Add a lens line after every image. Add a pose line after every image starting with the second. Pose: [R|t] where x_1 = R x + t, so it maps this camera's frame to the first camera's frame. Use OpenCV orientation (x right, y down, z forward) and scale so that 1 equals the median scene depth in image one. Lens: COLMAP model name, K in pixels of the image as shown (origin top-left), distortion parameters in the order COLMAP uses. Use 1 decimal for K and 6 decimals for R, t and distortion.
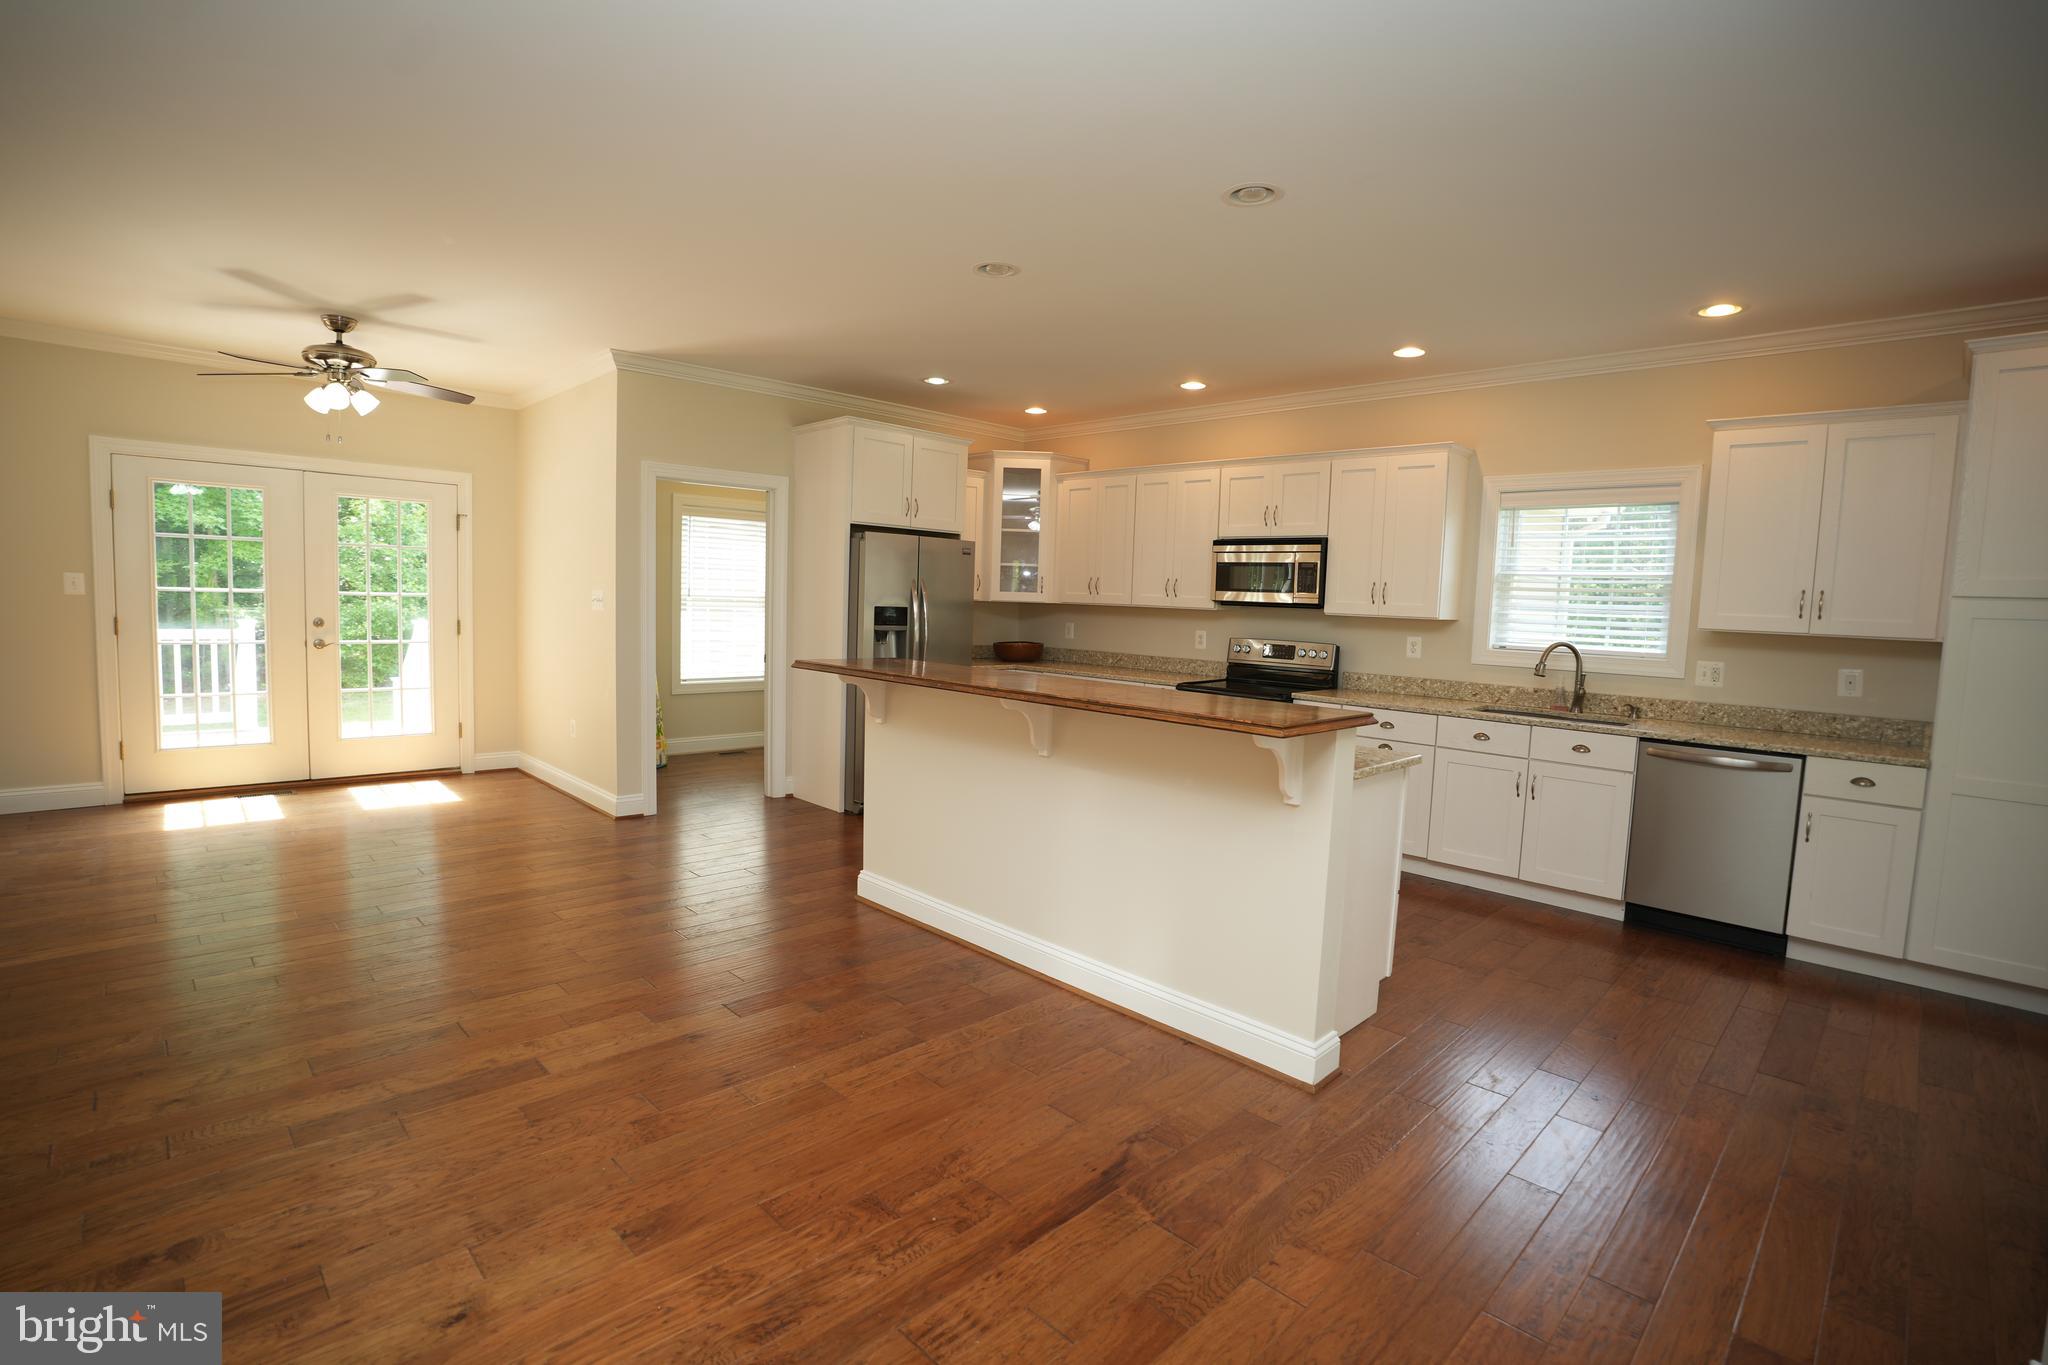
lens RADIAL K [[948.2, 0, 1022.1], [0, 948.2, 681.8], [0, 0, 1]] dist [-0.071799, 0.020924]
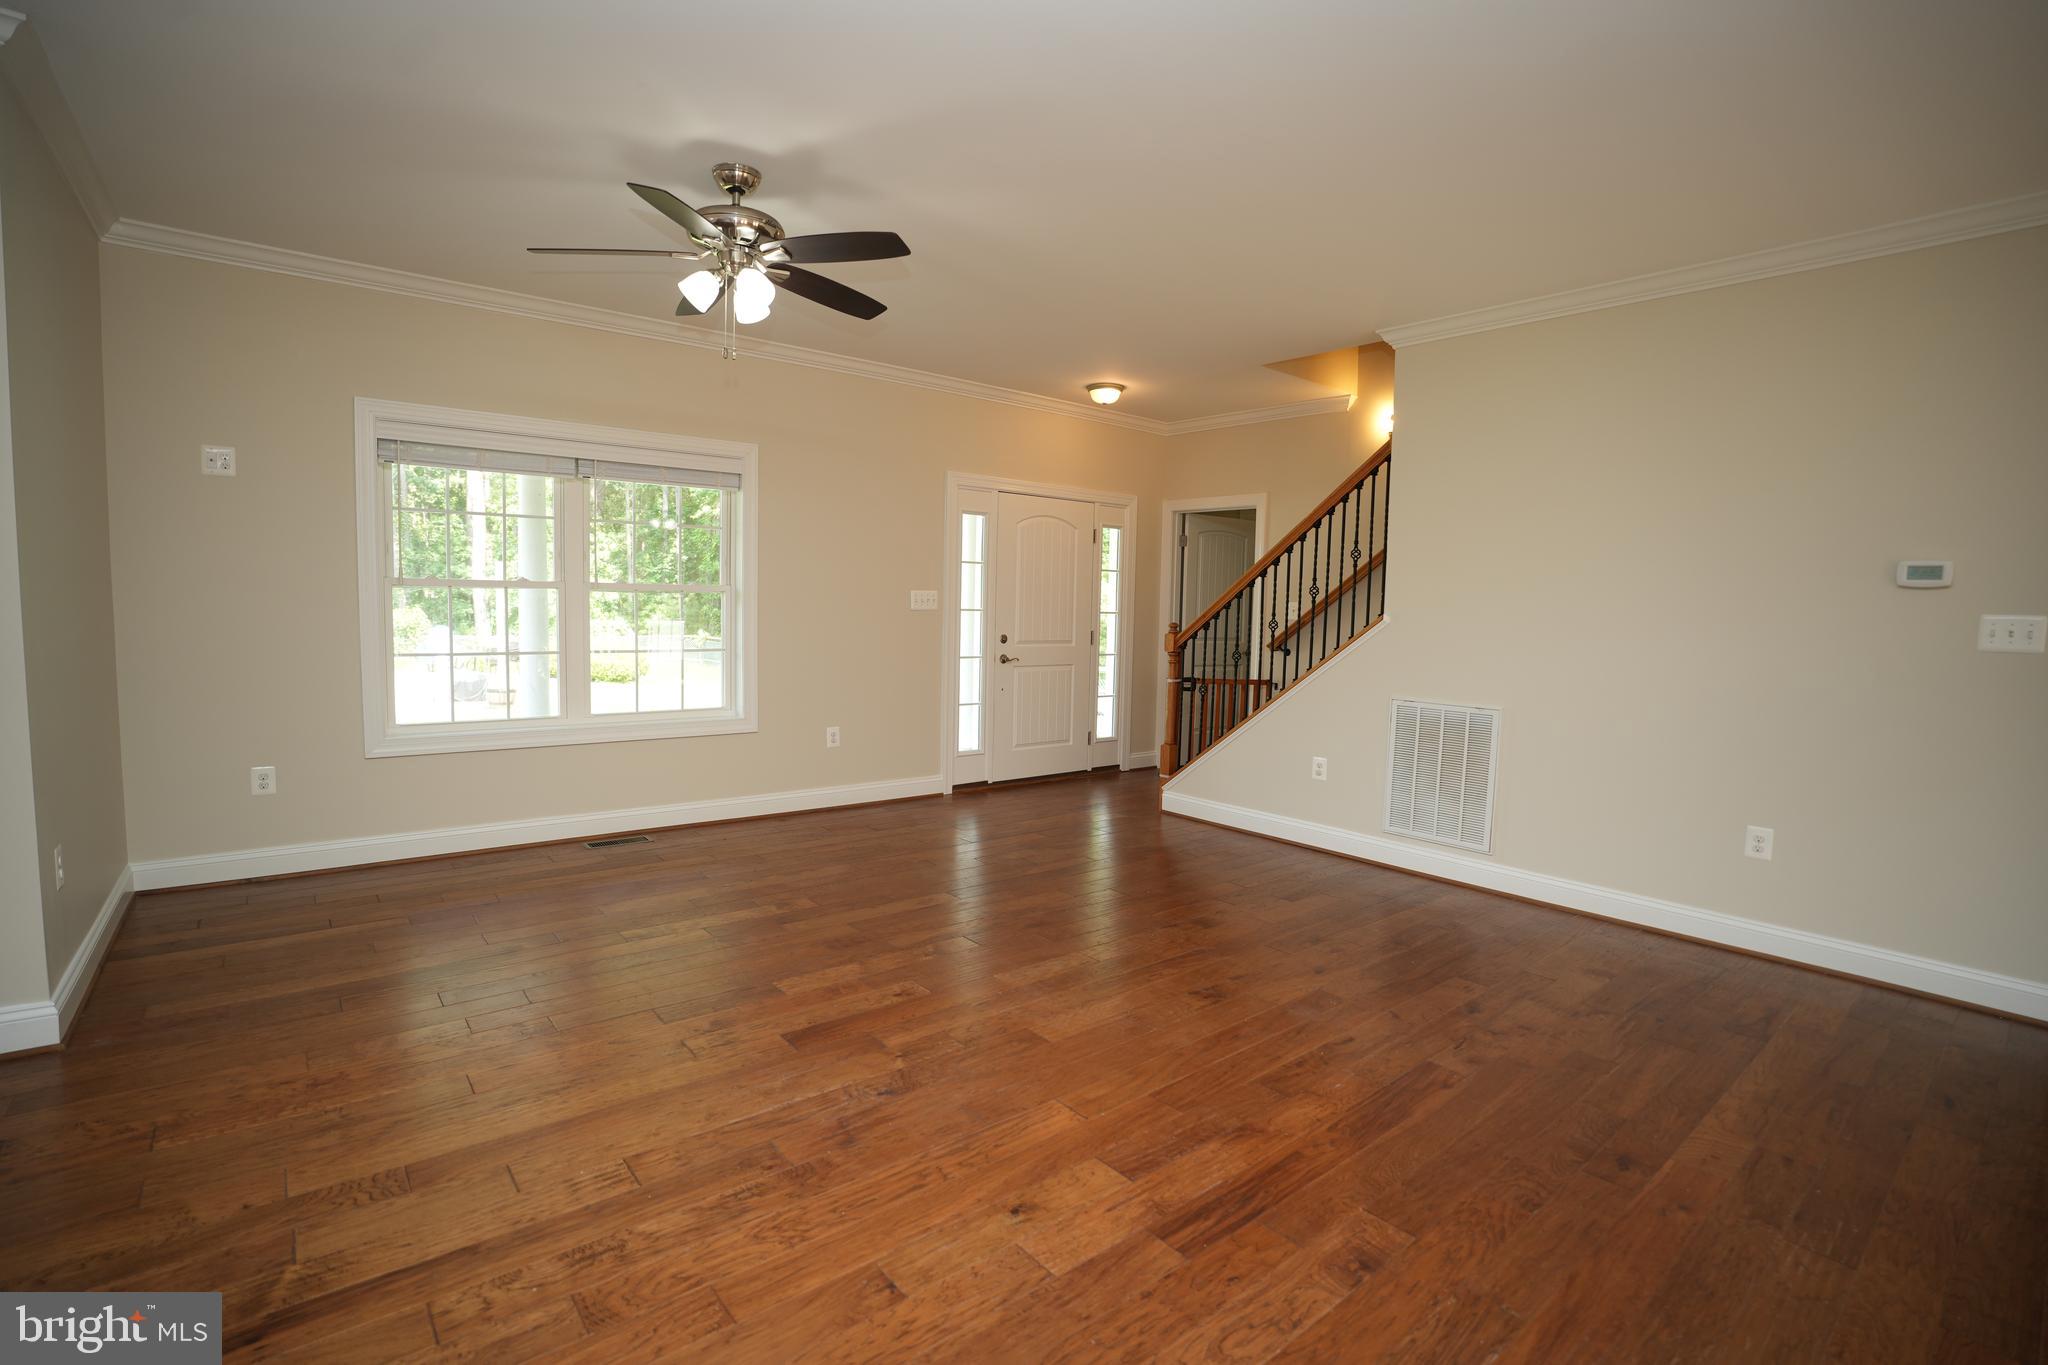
lens RADIAL K [[948.2, 0, 1023.2], [0, 948.2, 689.9], [0, 0, 1]] dist [-0.071799, 0.020924]
pose [[-0.993574, -0.068300, 0.090249, -0.226481], [-0.051600, 0.983055, 0.175899, -0.046781], [-0.100734, 0.170112, -0.980263, 0.663378]]
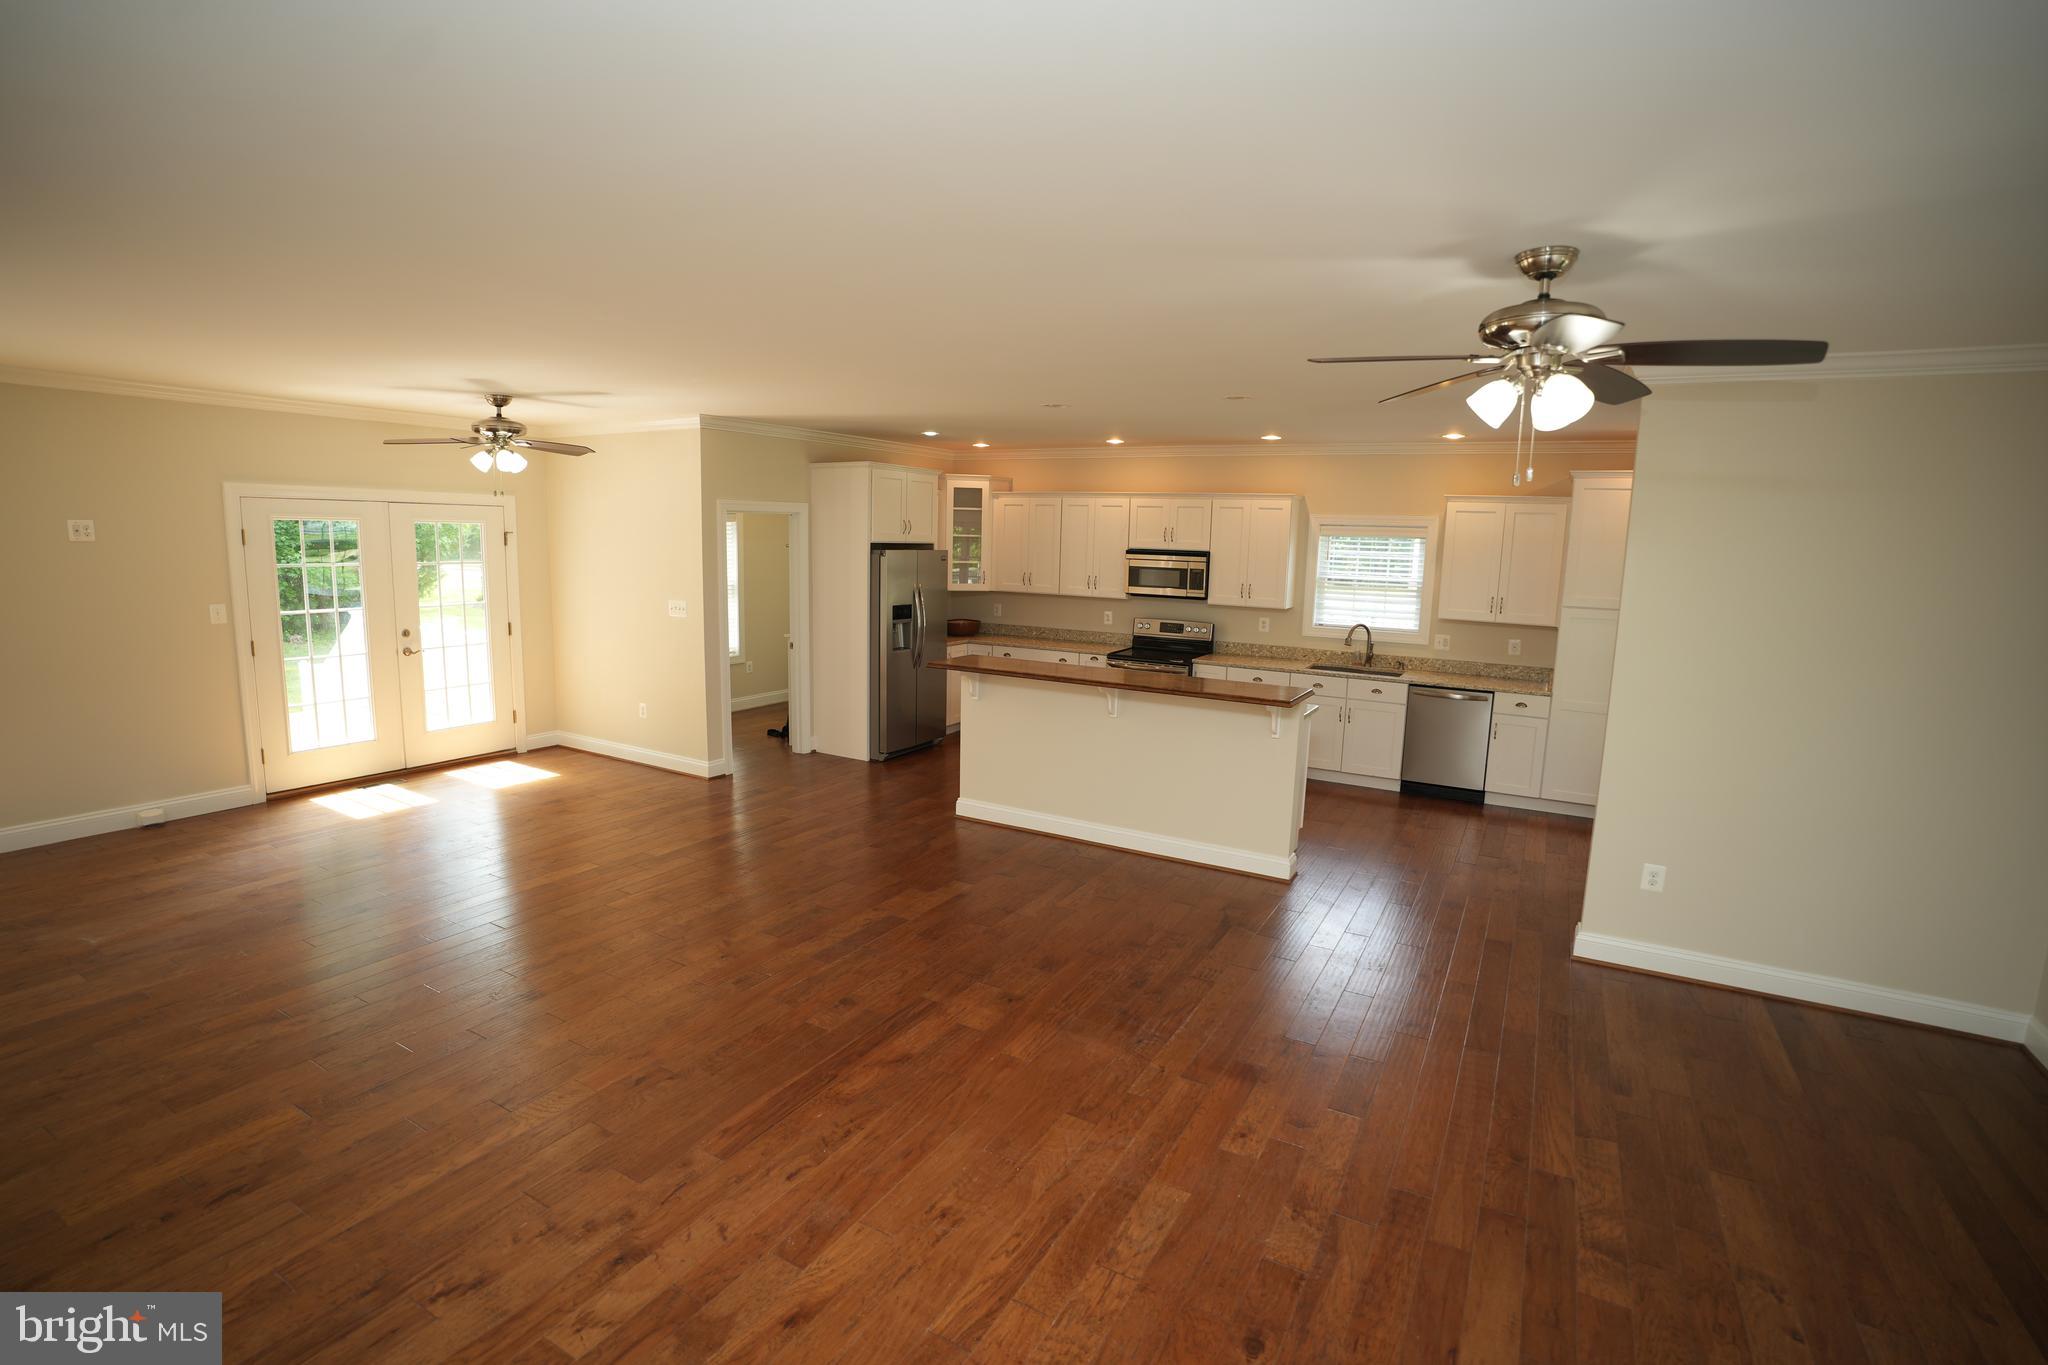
lens RADIAL K [[948.2, 0, 1024.4], [0, 948.2, 679.6], [0, 0, 1]] dist [-0.071799, 0.020924]
pose [[0.963227, -0.050621, 0.263878, -0.377540], [0.031444, 0.996581, 0.076401, -0.081703], [-0.266843, -0.065295, 0.961526, -0.380435]]
